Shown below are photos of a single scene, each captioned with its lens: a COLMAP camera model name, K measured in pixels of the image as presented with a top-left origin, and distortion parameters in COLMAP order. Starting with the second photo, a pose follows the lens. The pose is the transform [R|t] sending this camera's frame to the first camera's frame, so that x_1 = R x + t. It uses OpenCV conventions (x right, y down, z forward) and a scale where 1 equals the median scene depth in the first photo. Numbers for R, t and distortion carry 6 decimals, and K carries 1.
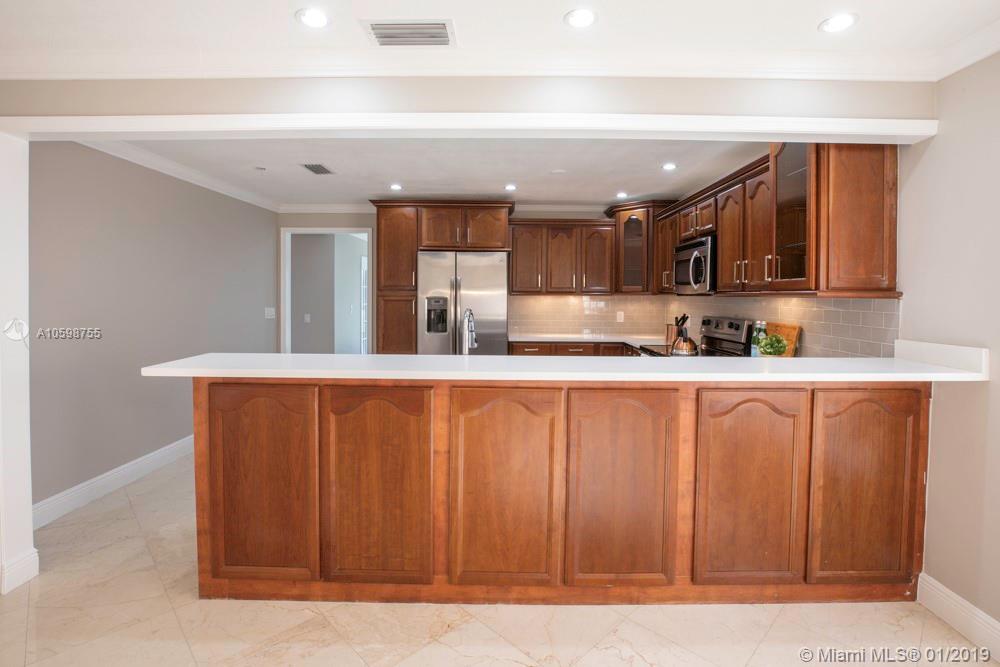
lens RADIAL K [[480.4, 0, 507.9], [0, 480.4, 308.6], [0, 0, 1]] dist [-0.043703, 0.011921]
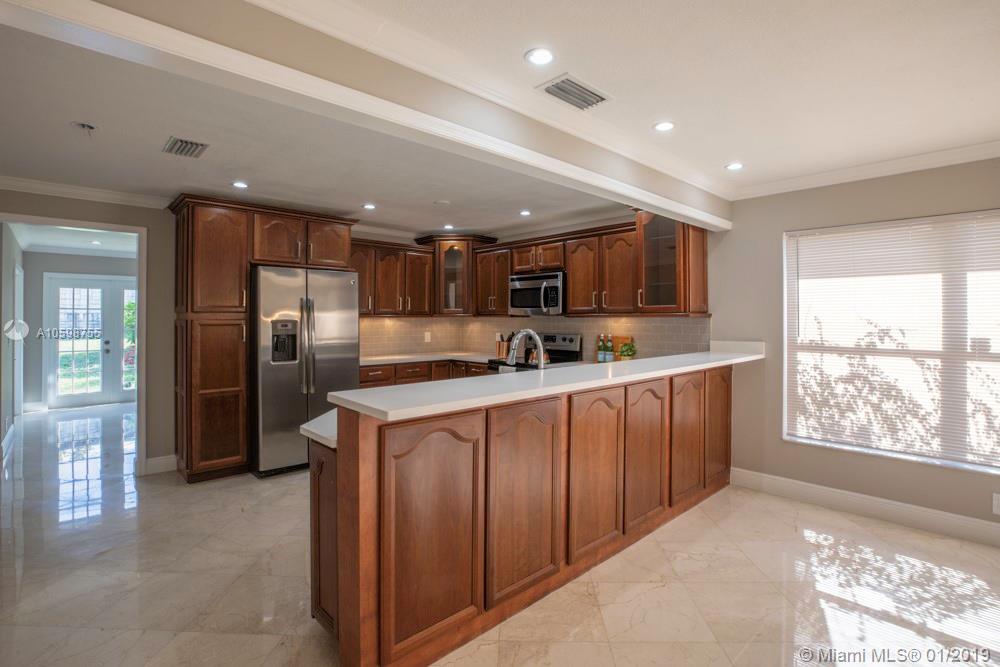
lens RADIAL K [[480.4, 0, 524.9], [0, 480.4, 317.3], [0, 0, 1]] dist [-0.043703, 0.011921]
pose [[0.711402, -0.005397, 0.702764, -0.558686], [0.026181, 0.999480, -0.018827, -0.003365], [-0.702297, 0.031792, 0.711174, 0.127784]]
